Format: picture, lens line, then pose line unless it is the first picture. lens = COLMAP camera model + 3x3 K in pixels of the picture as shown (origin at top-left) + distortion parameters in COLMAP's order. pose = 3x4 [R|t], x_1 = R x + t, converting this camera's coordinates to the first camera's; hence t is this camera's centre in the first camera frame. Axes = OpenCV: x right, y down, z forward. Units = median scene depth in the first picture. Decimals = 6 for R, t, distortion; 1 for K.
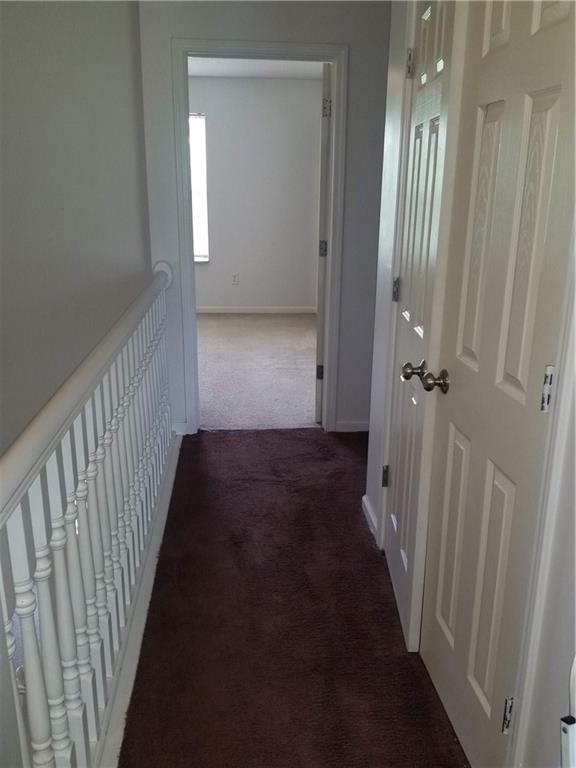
lens RADIAL K [[648.4, 0, 288.1], [0, 648.4, 387.1], [0, 0, 1]] dist [0.012736, 0.001697]
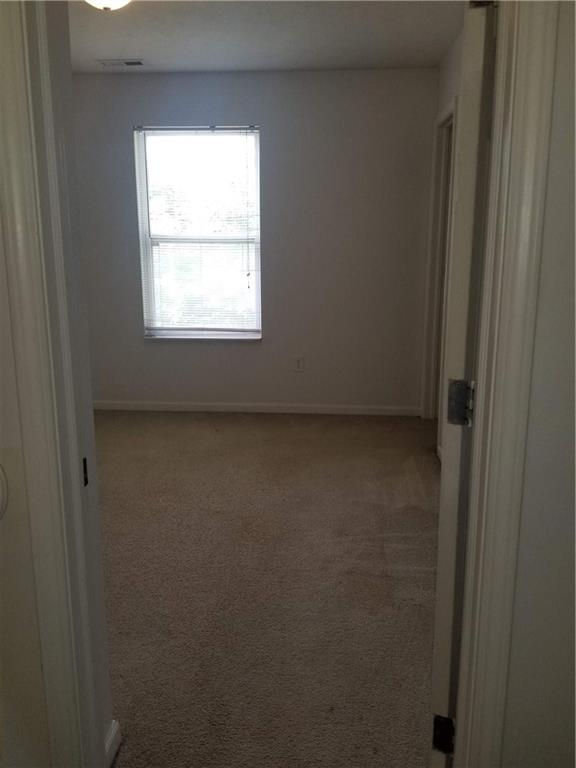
lens RADIAL K [[648.4, 0, 286.8], [0, 648.4, 381.2], [0, 0, 1]] dist [0.012736, 0.001697]
pose [[0.987907, 0.017490, -0.154058, 0.009462], [-0.028397, 0.997220, -0.068888, -0.104519], [0.152425, 0.072429, 0.985658, 0.341819]]
